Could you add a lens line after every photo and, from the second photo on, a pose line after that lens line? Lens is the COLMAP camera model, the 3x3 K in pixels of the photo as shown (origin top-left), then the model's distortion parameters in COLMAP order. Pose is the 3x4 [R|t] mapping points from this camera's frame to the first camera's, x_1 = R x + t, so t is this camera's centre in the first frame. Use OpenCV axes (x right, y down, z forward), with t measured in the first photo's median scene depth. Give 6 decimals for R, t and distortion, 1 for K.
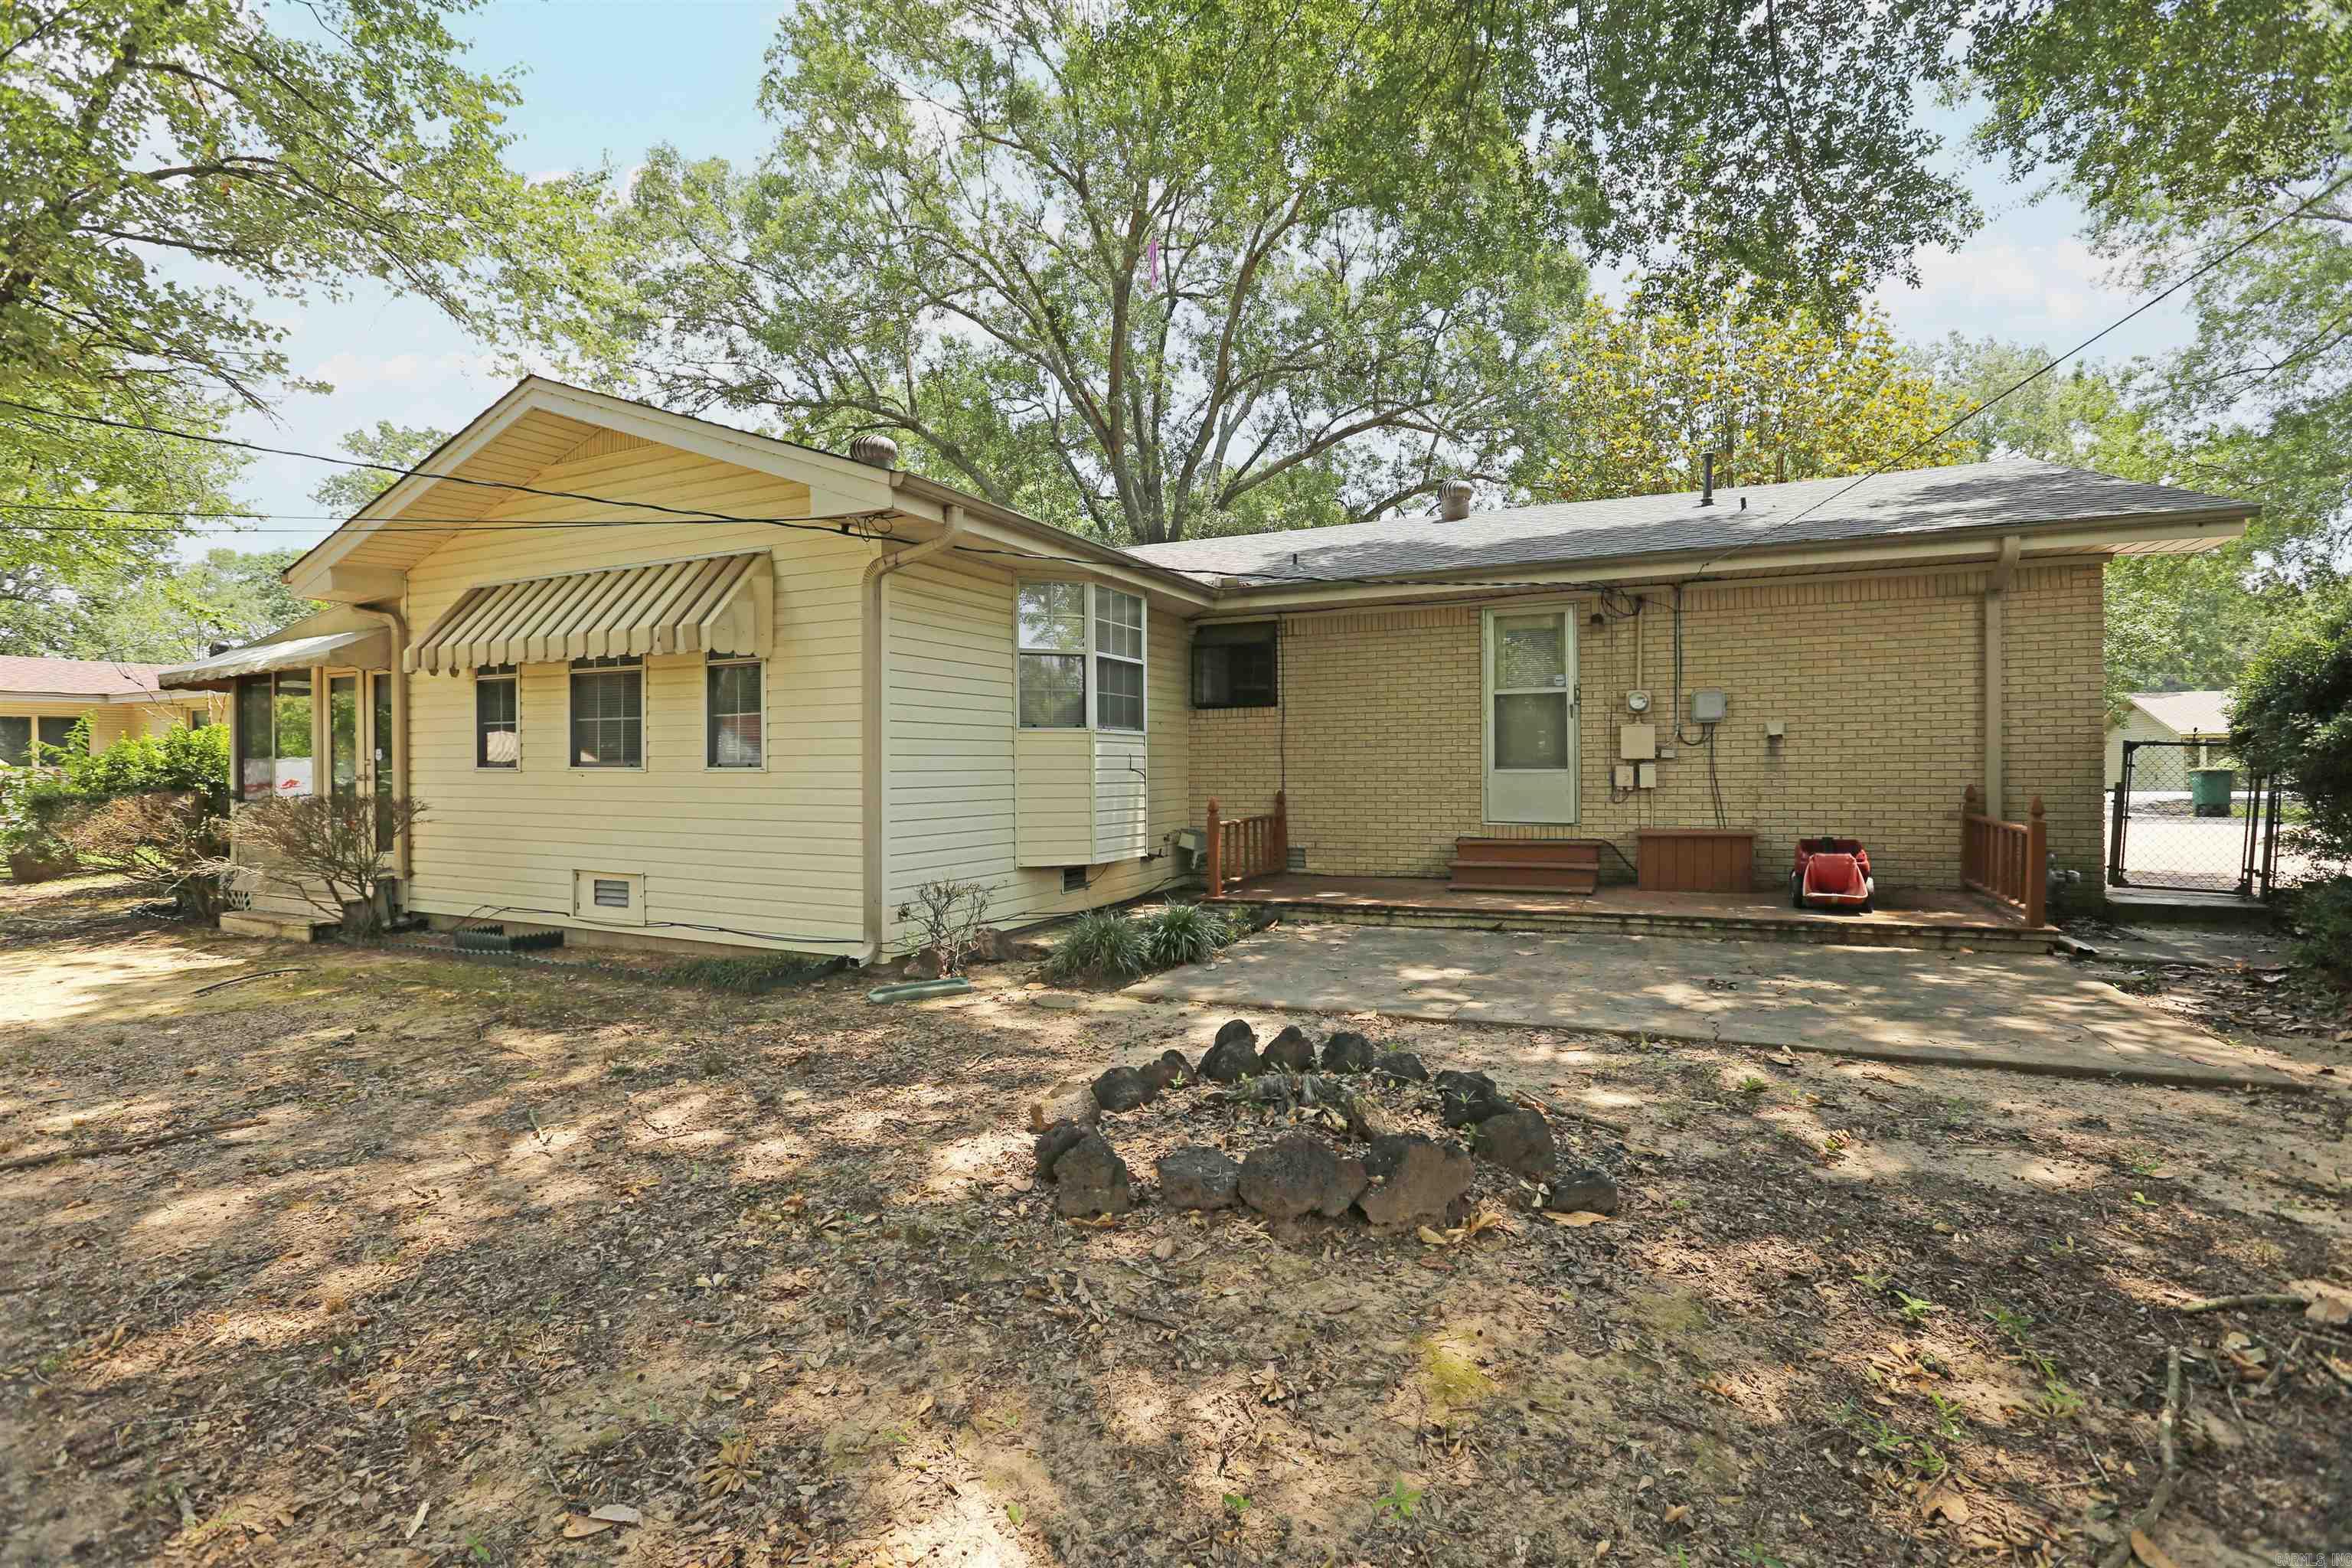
lens RADIAL K [[1065.6, 0, 1172.9], [0, 1065.6, 768.7], [0, 0, 1]] dist [-0.059283, 0.023332]
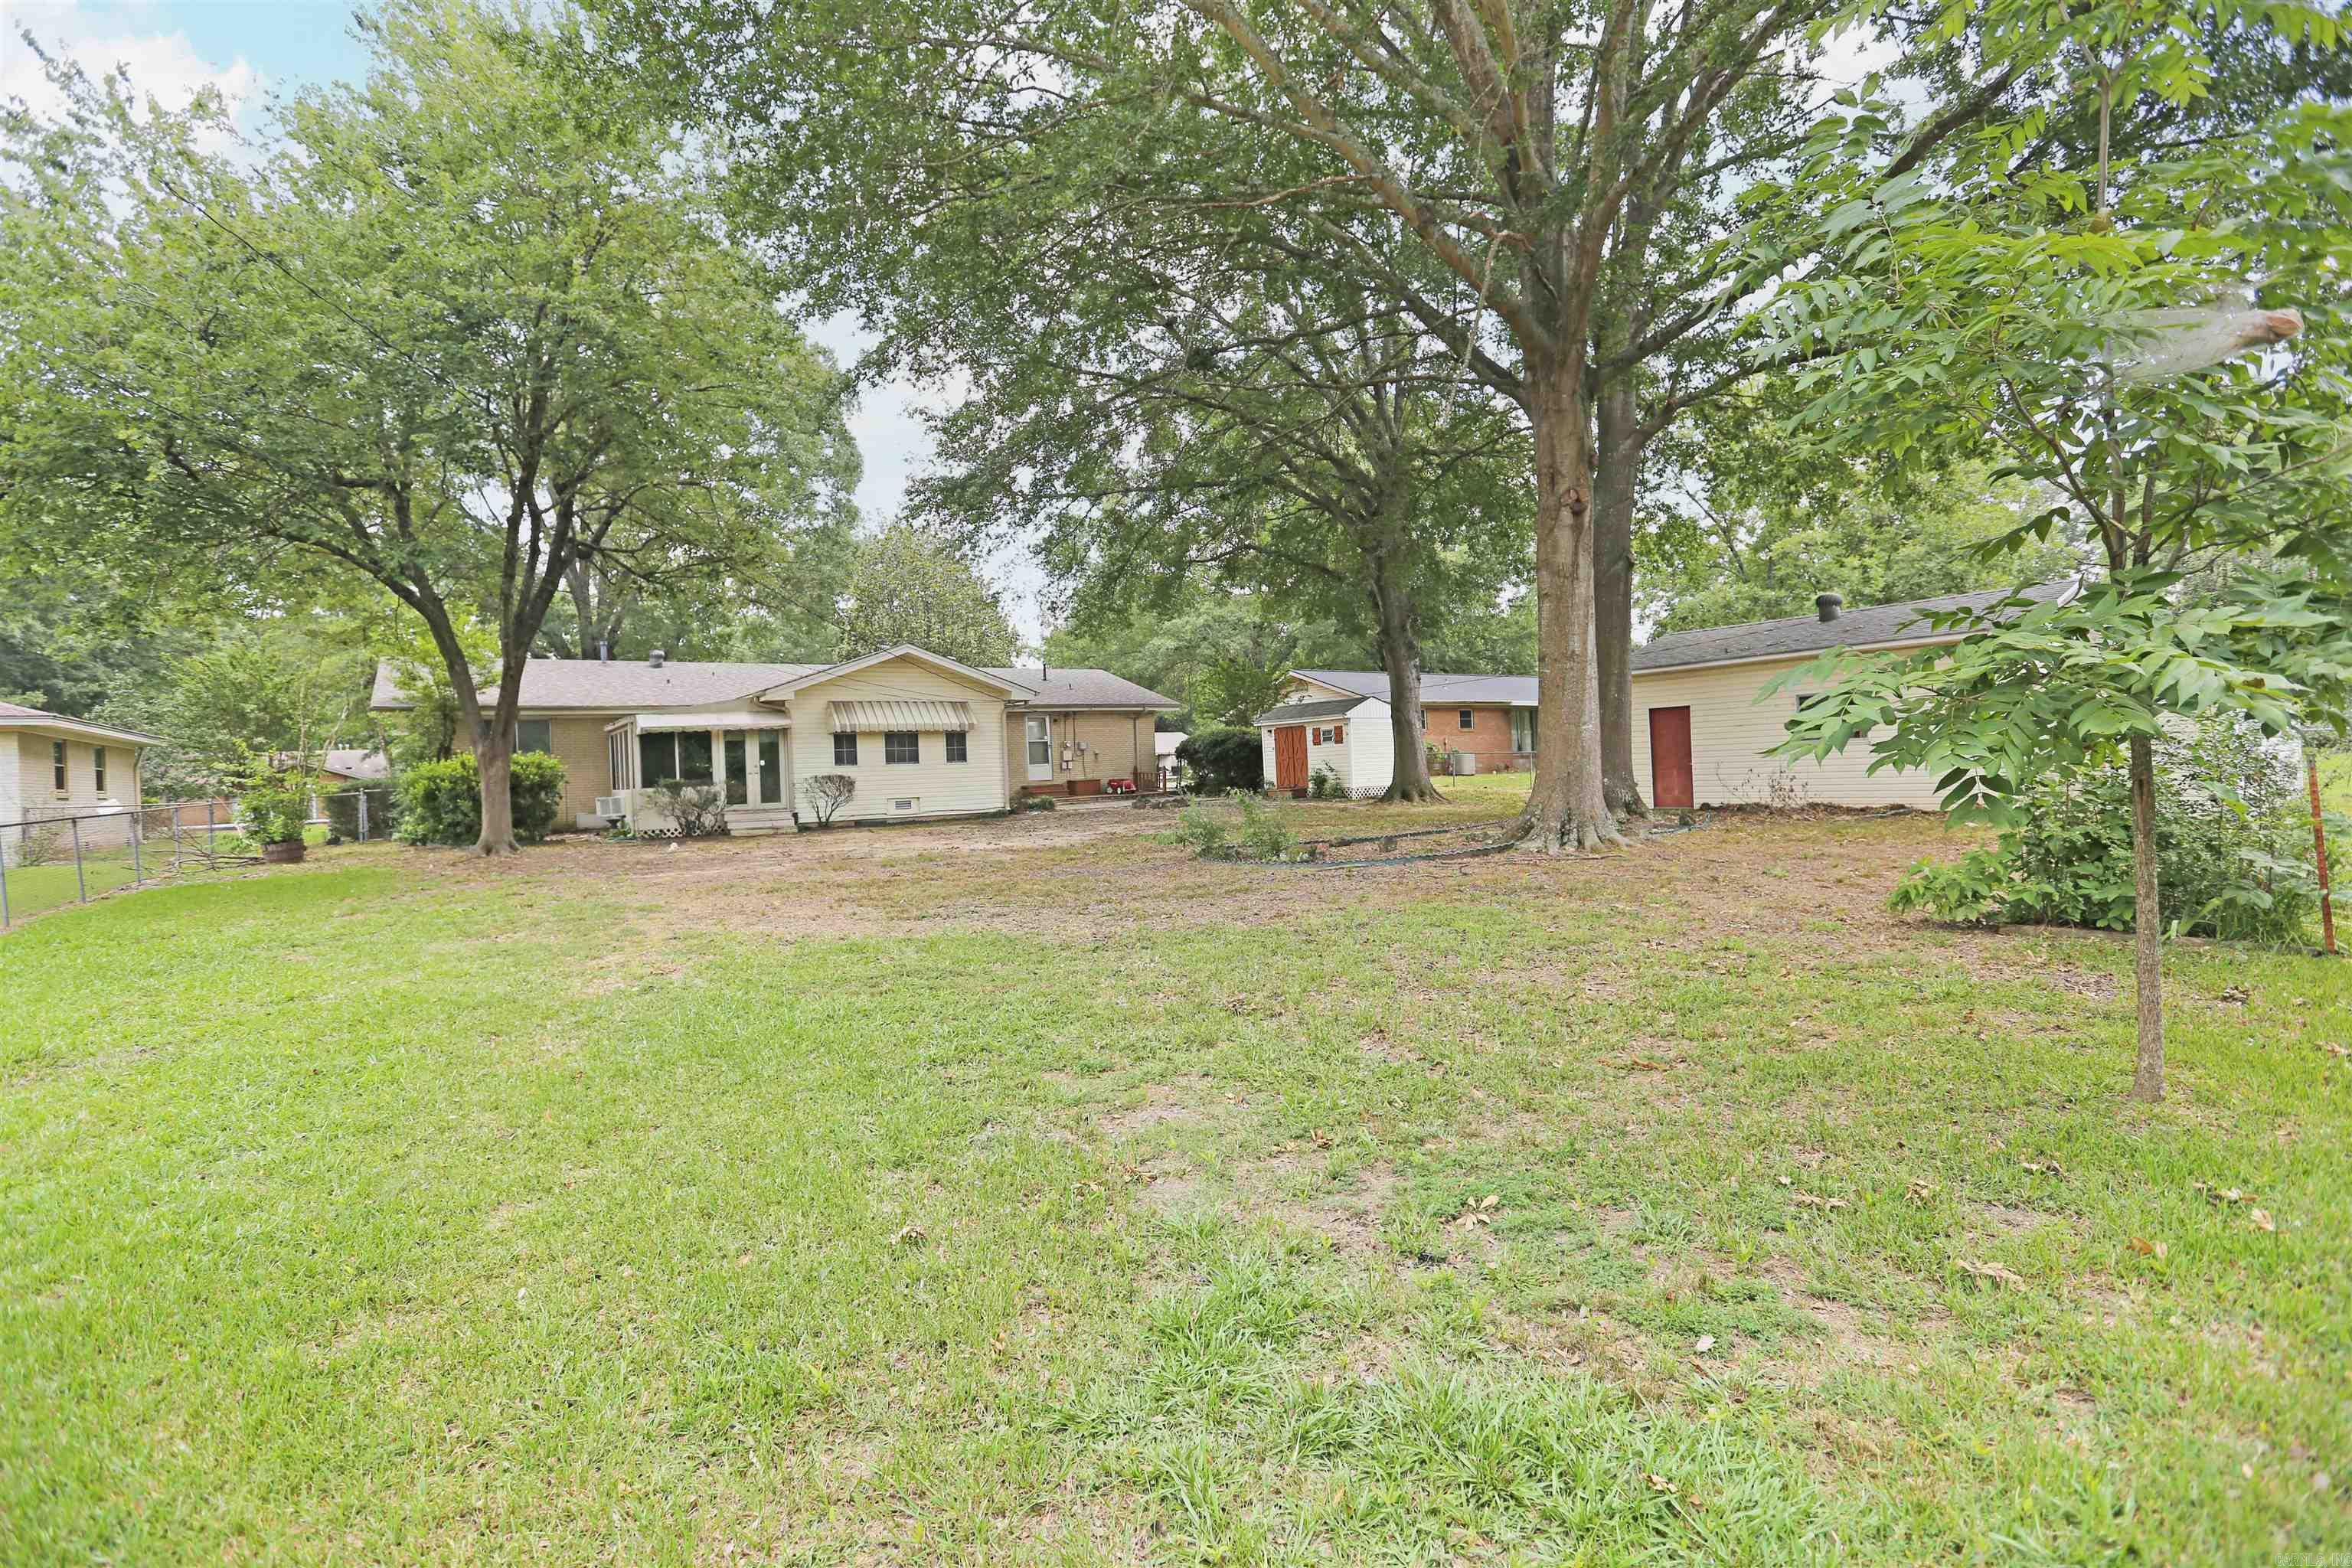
lens RADIAL K [[1065.6, 0, 1172.9], [0, 1065.6, 768.7], [0, 0, 1]] dist [-0.059283, 0.023332]
pose [[0.531088, -0.016289, 0.847160, -4.391784], [0.039192, 0.999217, -0.005356, 0.094666], [-0.846410, 0.036046, 0.531310, -2.157639]]
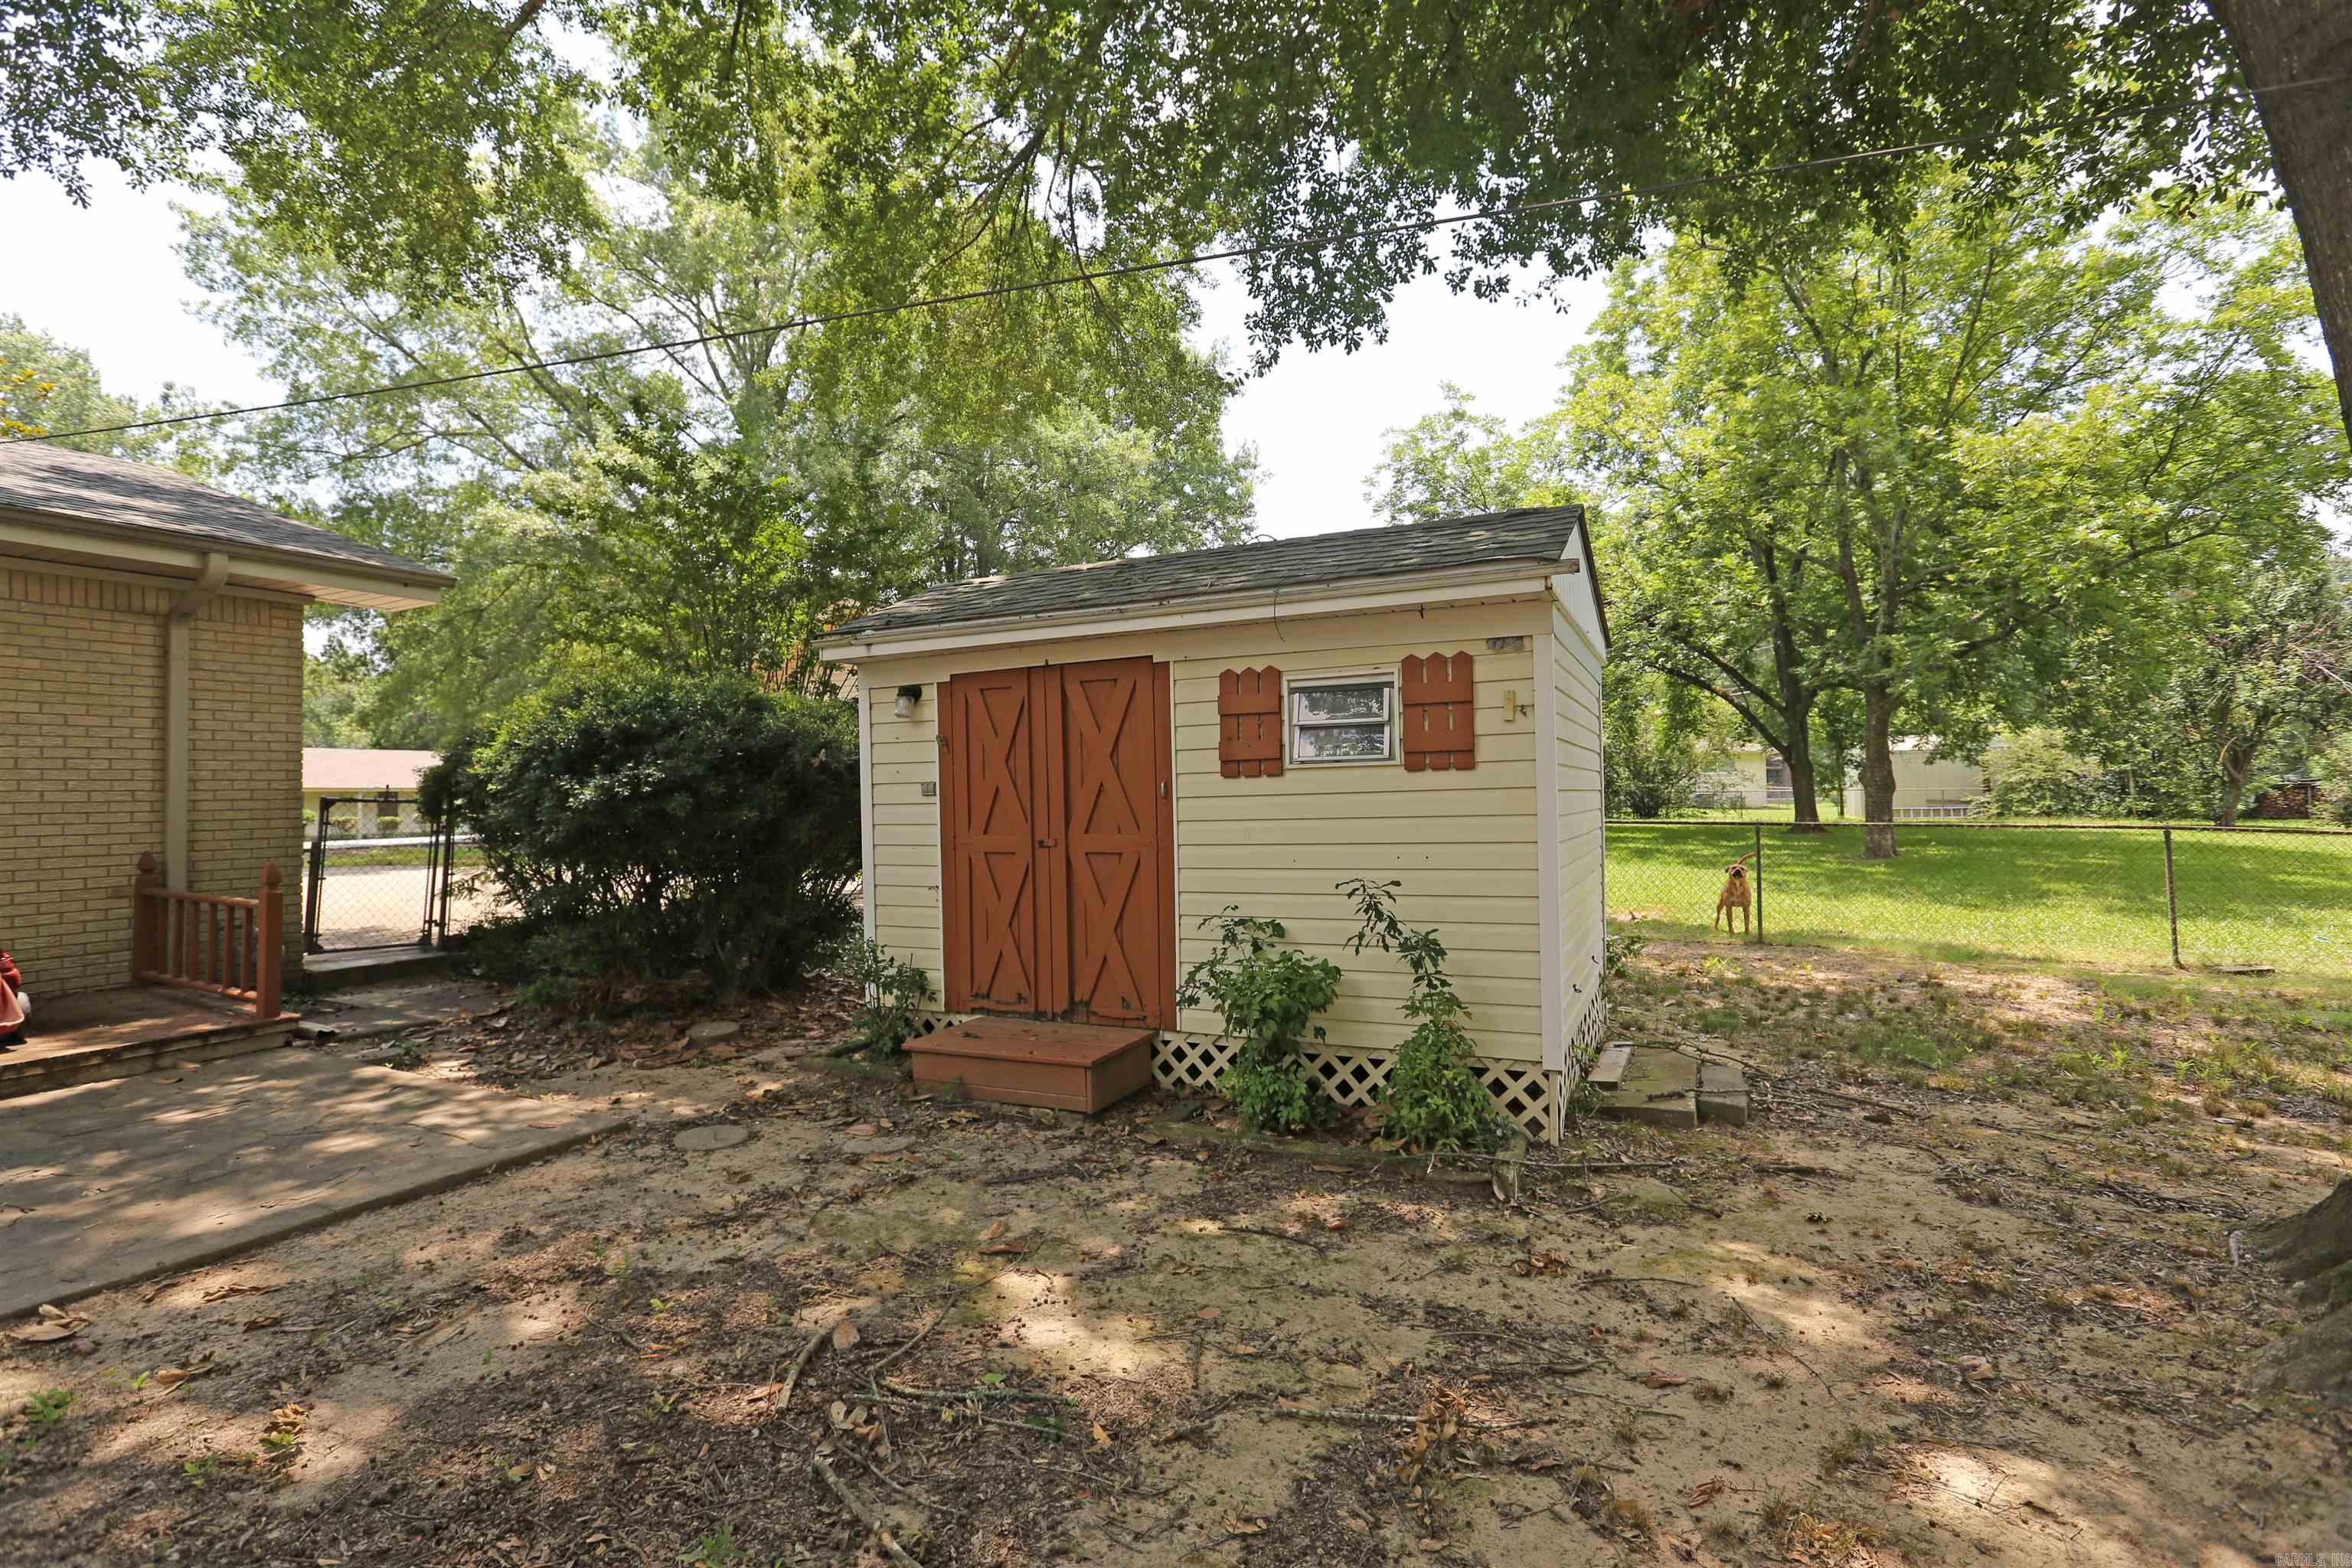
lens RADIAL K [[1057.4, 0, 1180.1], [0, 1057.4, 768.0], [0, 0, 1]] dist [-0.041143, 0.009006]
pose [[0.030906, 0.031681, 0.999020, 0.011553], [0.020225, 0.999273, -0.032315, -0.012061], [-0.999318, 0.021204, 0.030243, 0.300620]]
